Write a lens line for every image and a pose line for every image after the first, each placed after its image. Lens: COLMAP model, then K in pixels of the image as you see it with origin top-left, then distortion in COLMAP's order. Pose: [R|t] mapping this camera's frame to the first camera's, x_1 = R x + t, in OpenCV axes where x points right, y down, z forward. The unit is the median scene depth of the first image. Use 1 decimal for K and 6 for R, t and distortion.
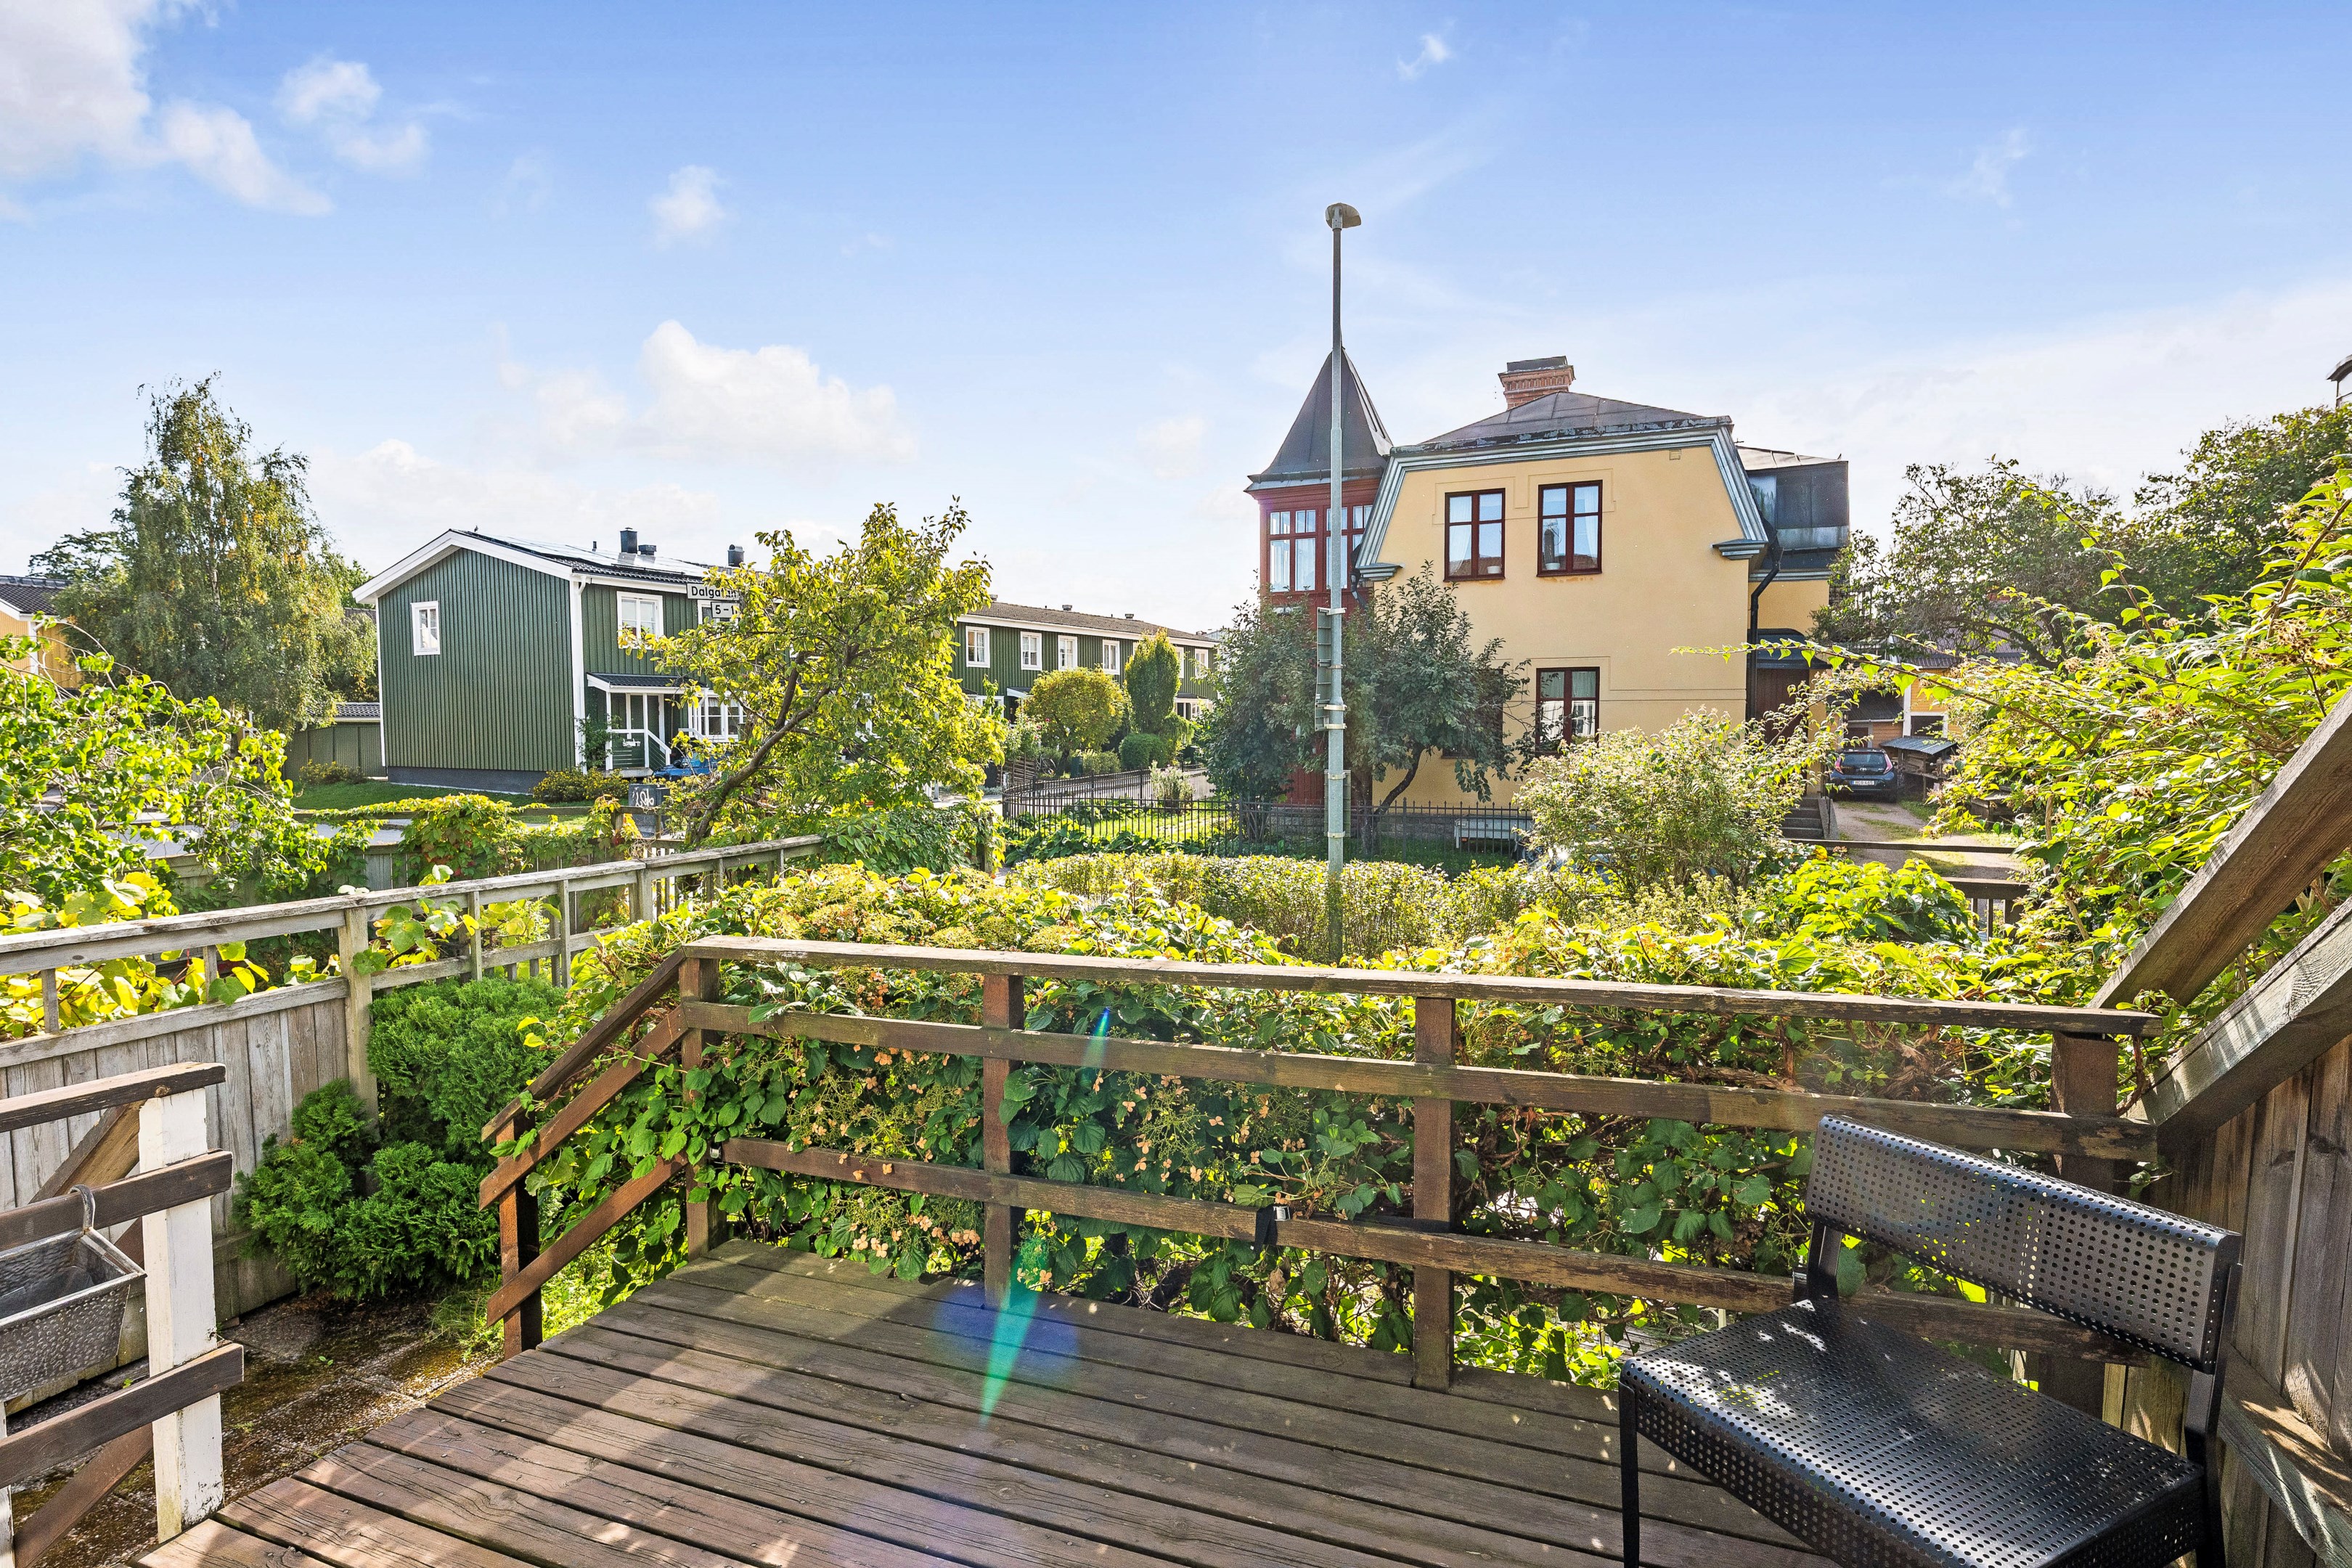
lens RADIAL K [[1191.1, 0, 1176.3], [0, 1191.1, 791.0], [0, 0, 1]] dist [-0.001646, 0.000263]
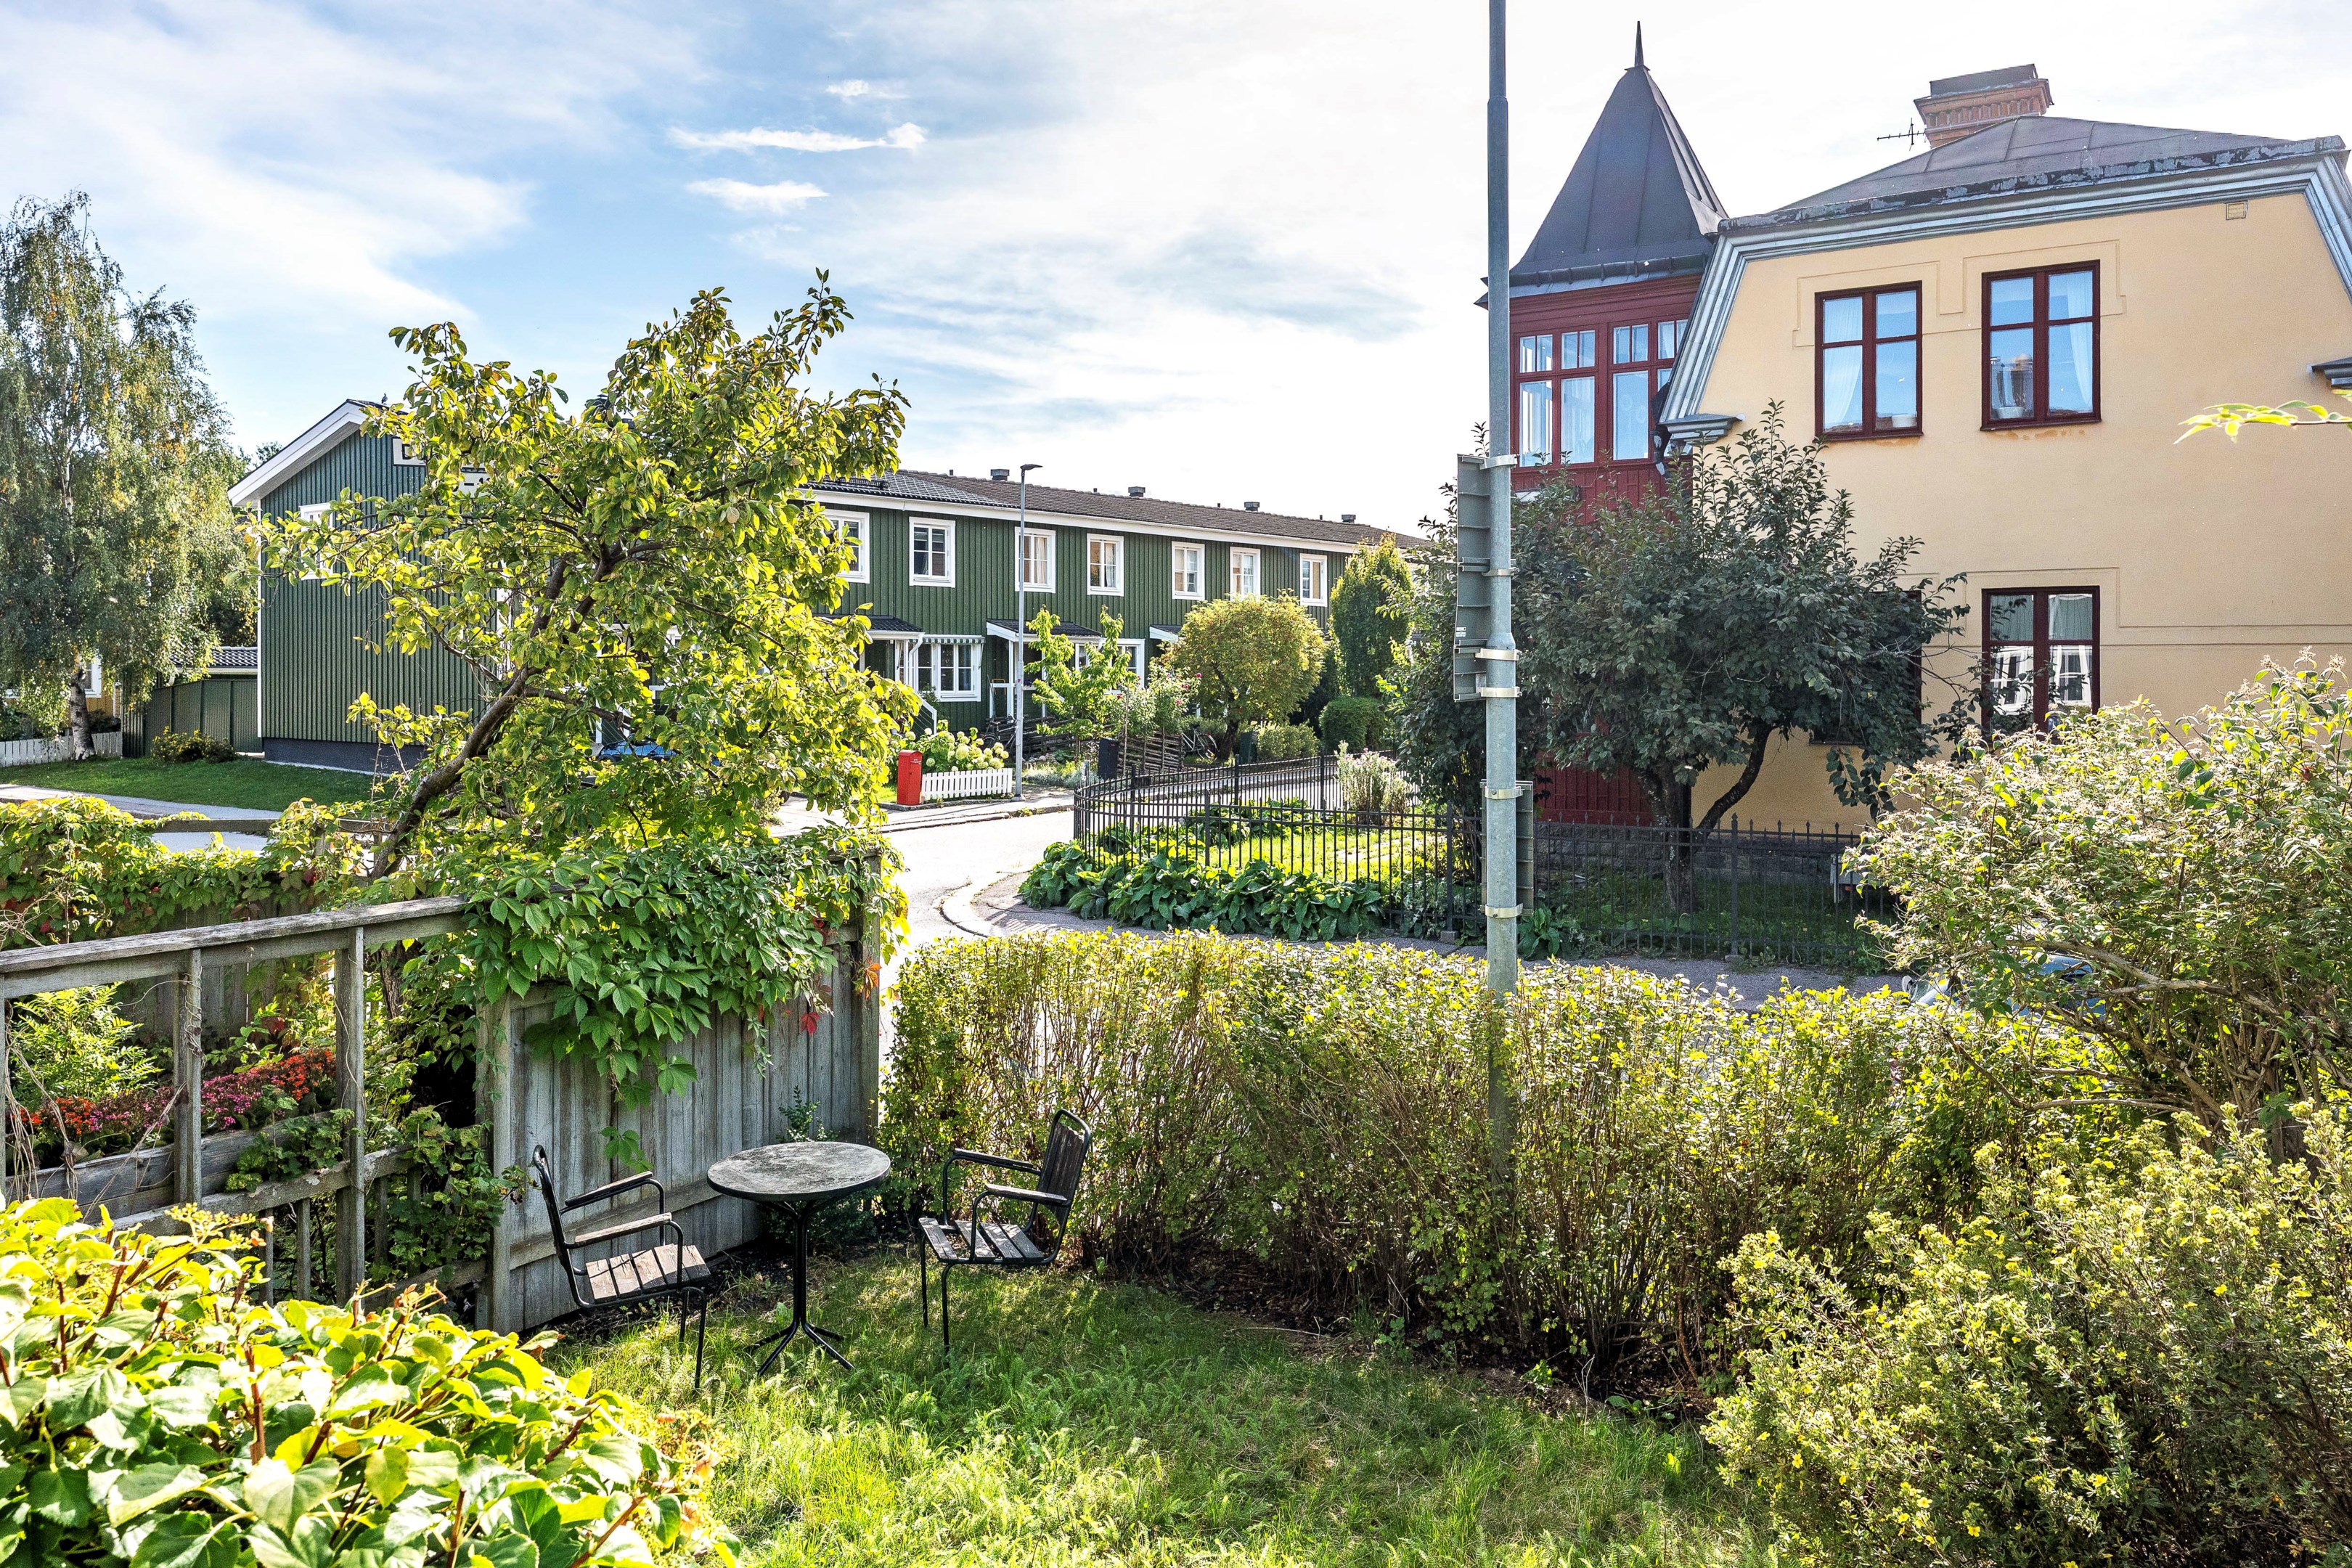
lens RADIAL K [[1741.3, 0, 1183.1], [0, 1741.3, 686.2], [0, 0, 1]] dist [0.000846, -0.003346]
pose [[0.988331, 0.005089, -0.152235, 0.048900], [-0.013189, 0.998547, -0.052247, -0.007393], [0.151748, 0.053645, 0.986962, 0.113748]]
